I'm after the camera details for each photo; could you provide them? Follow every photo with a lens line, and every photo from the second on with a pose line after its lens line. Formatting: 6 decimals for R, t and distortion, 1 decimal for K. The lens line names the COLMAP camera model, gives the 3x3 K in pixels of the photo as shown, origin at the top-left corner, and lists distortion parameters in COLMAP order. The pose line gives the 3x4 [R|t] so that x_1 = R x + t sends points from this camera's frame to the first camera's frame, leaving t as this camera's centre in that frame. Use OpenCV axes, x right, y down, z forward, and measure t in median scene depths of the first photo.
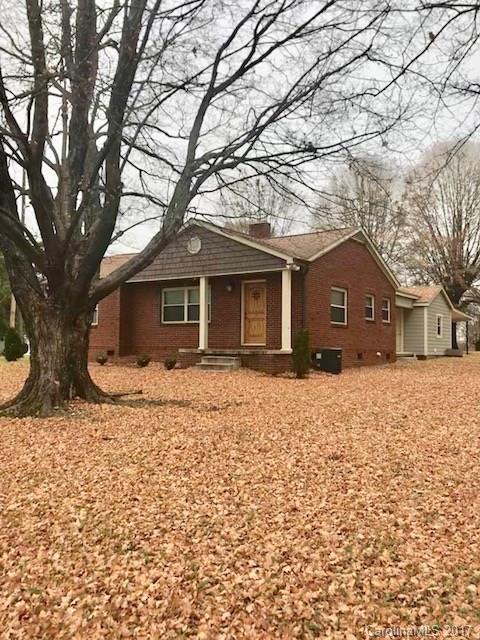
lens RADIAL K [[525.5, 0, 240.0], [0, 525.5, 320.0], [0, 0, 1]] dist [0.043504, -0.054185]
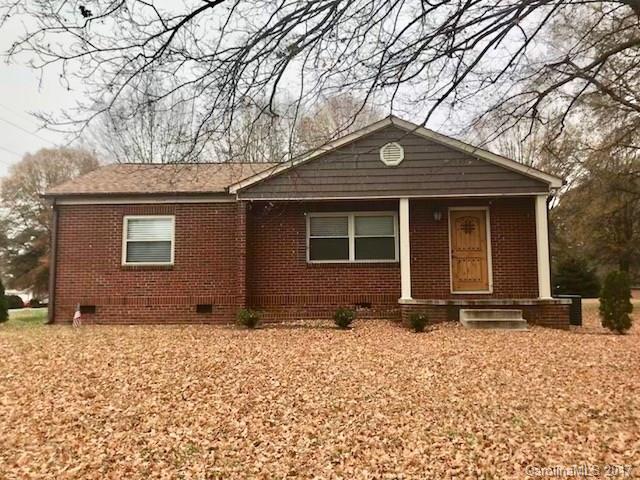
lens RADIAL K [[525.5, 0, 320.0], [0, 525.5, 240.0], [0, 0, 1]] dist [0.043504, -0.054185]
pose [[0.864674, 0.032462, 0.501283, -0.524874], [-0.005742, 0.998483, -0.054757, 0.015071], [-0.502300, 0.044468, 0.863549, 0.434079]]
